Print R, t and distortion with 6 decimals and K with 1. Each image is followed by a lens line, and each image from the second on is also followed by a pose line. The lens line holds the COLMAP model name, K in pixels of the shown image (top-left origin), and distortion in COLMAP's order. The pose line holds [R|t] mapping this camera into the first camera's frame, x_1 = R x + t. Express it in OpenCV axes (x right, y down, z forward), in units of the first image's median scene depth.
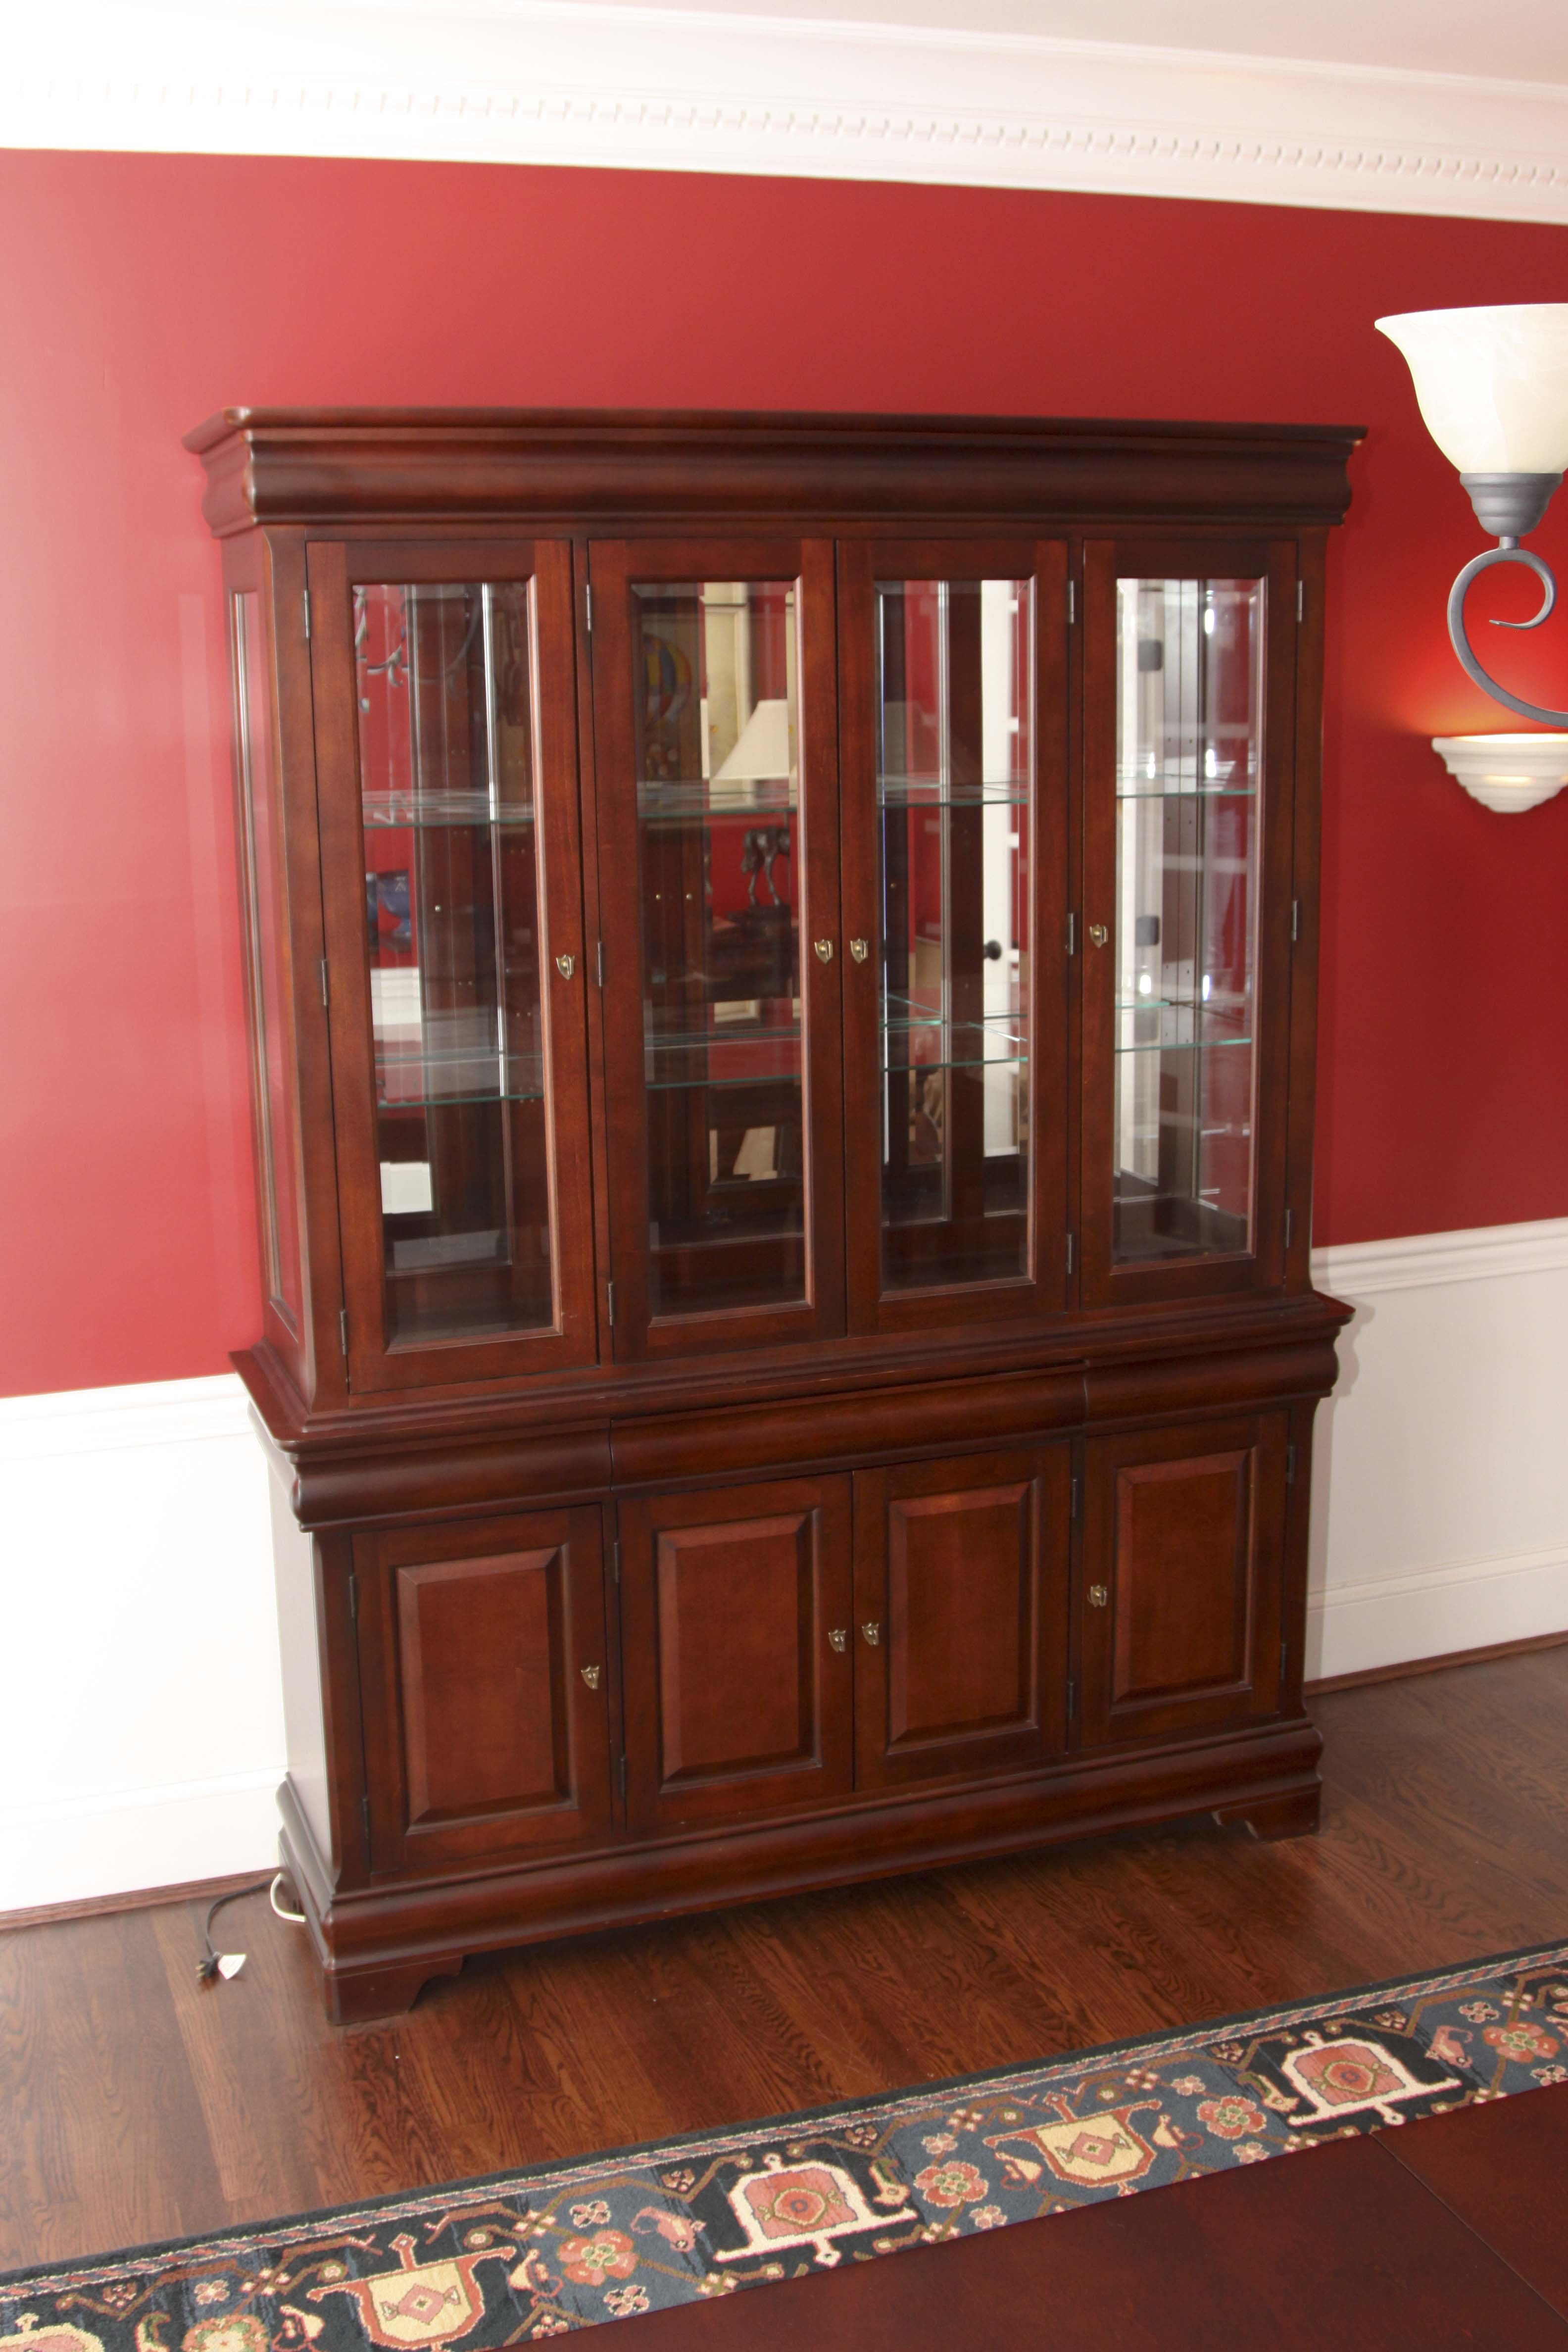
lens RADIAL K [[2535.4, 0, 785.7], [0, 2535.4, 1184.8], [0, 0, 1]] dist [-0.105420, 0.000000]
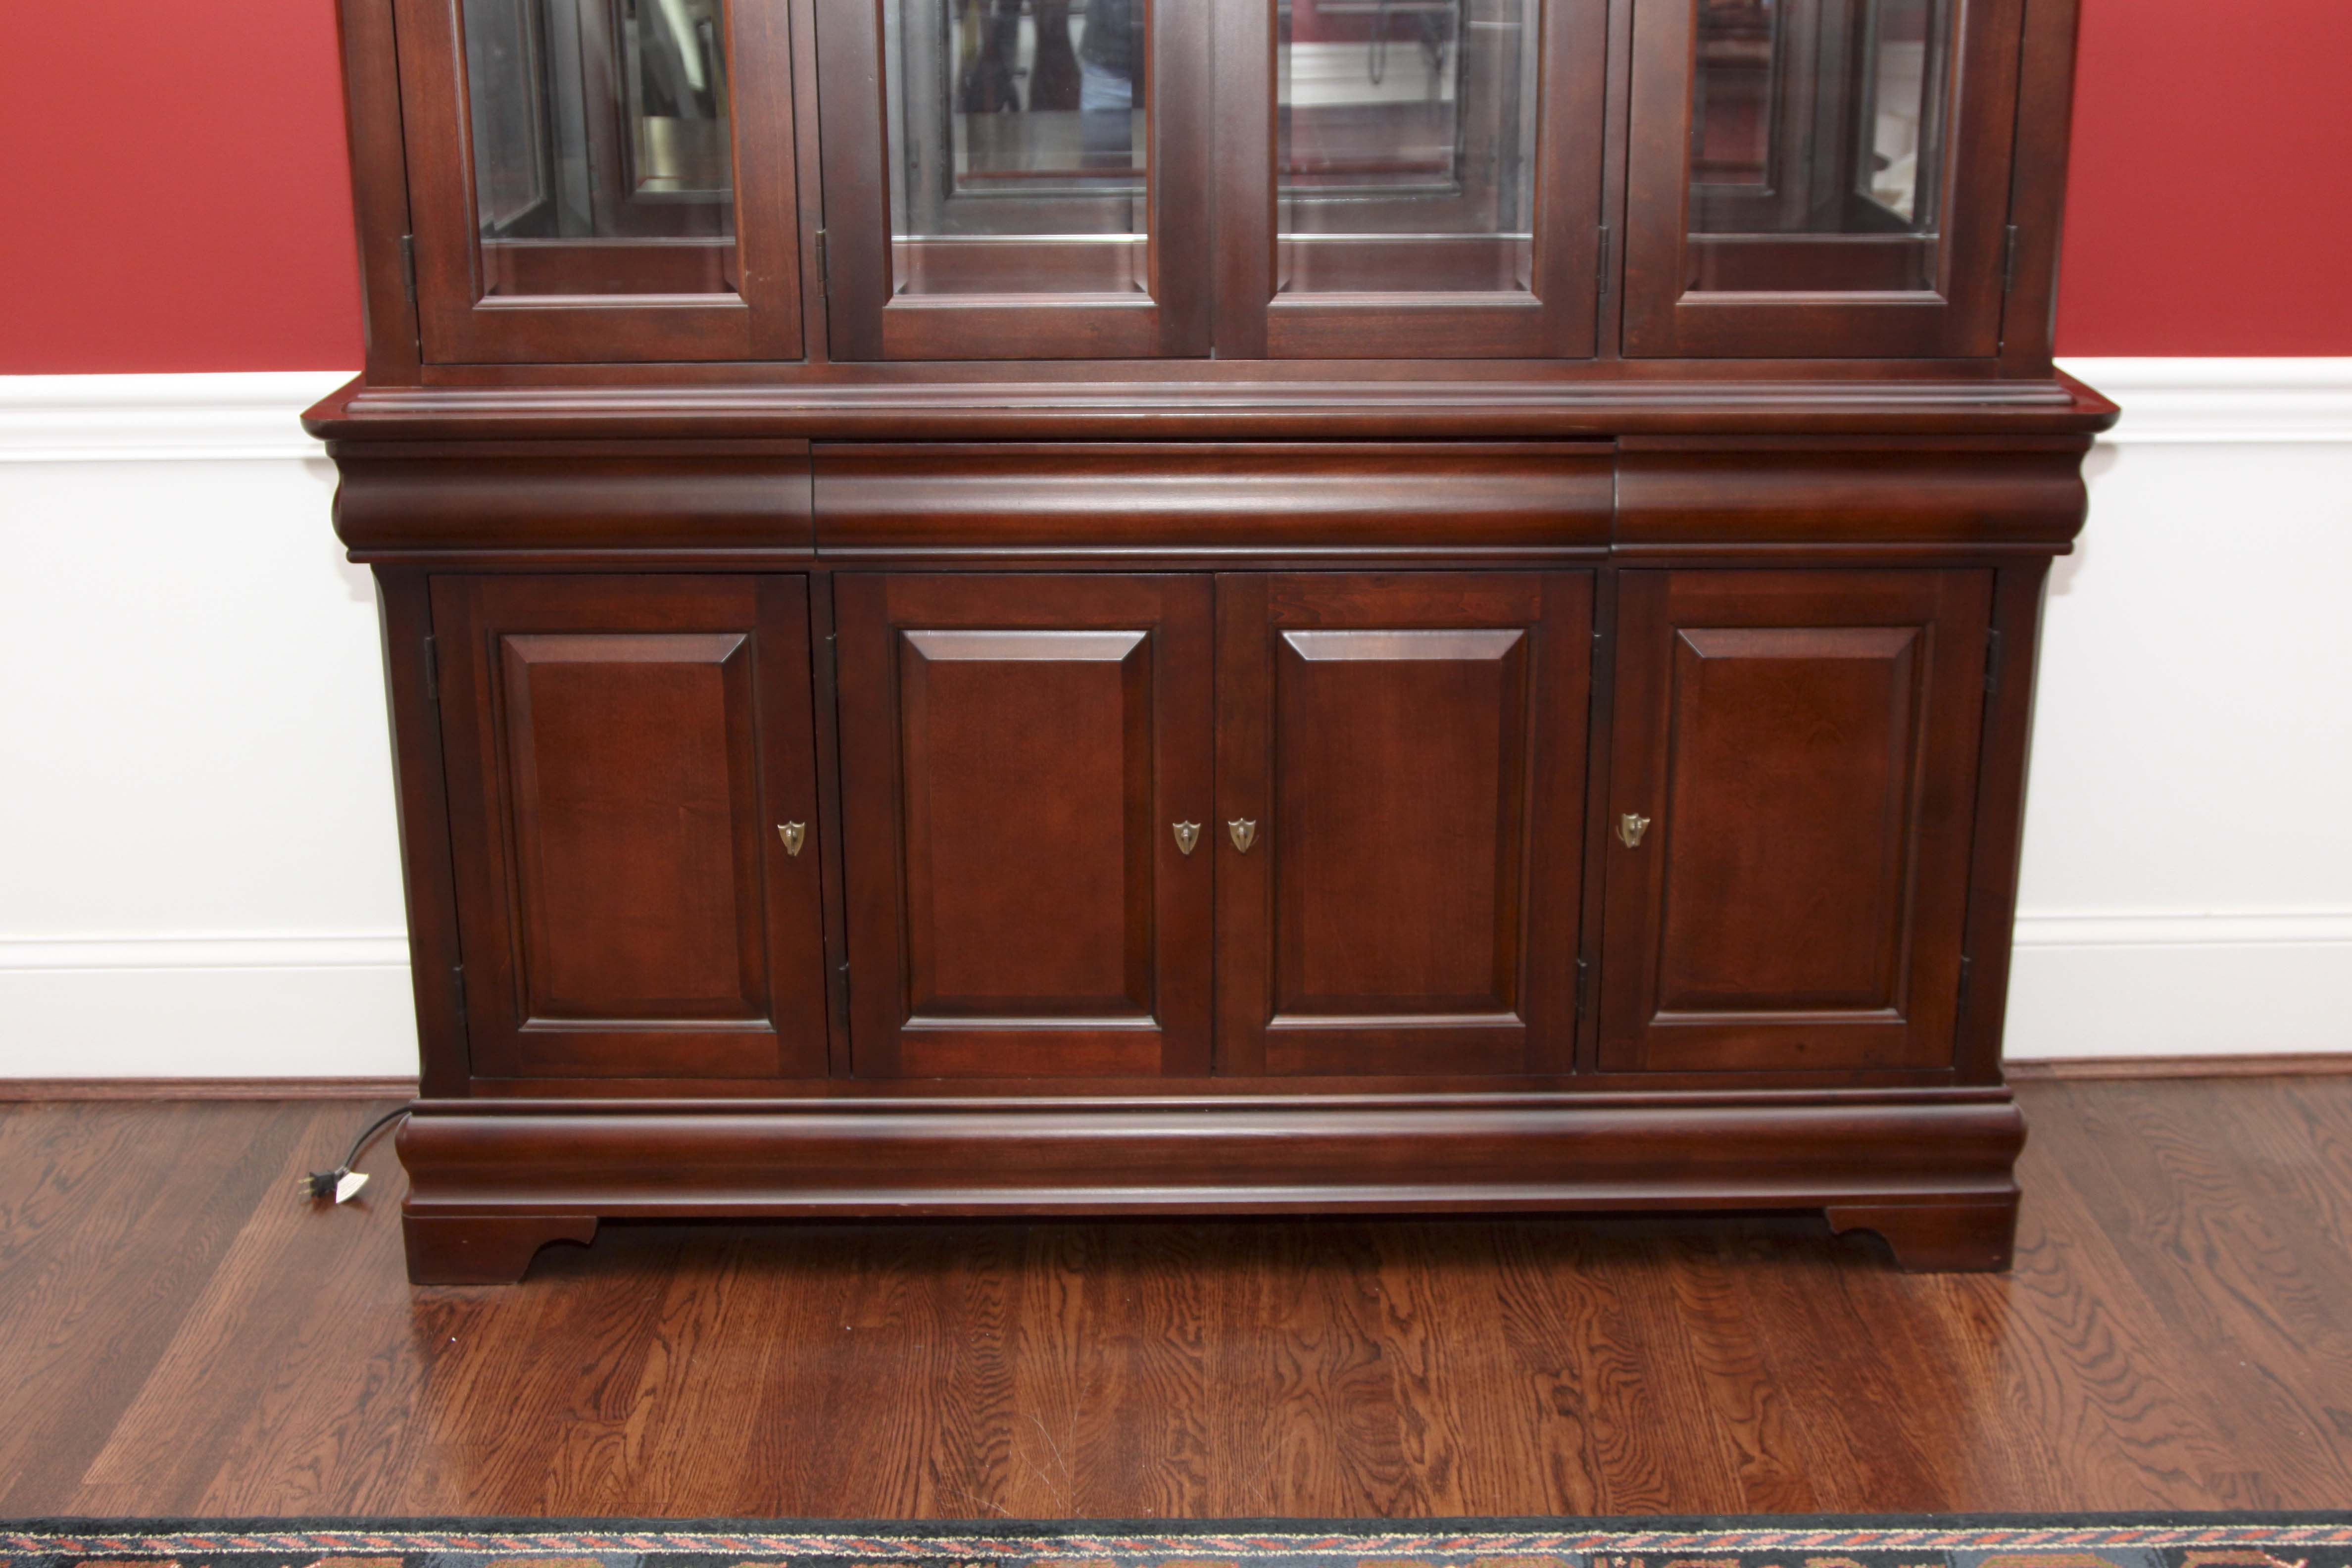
lens RADIAL K [[3020.5, 0, 1196.1], [0, 3020.5, 790.7], [0, 0, 1]] dist [-0.065363, 0.000000]
pose [[0.943428, 0.119402, -0.309333, 0.277755], [-0.083948, 0.988531, 0.125539, 0.075877], [0.320775, -0.092469, 0.942631, 0.291566]]
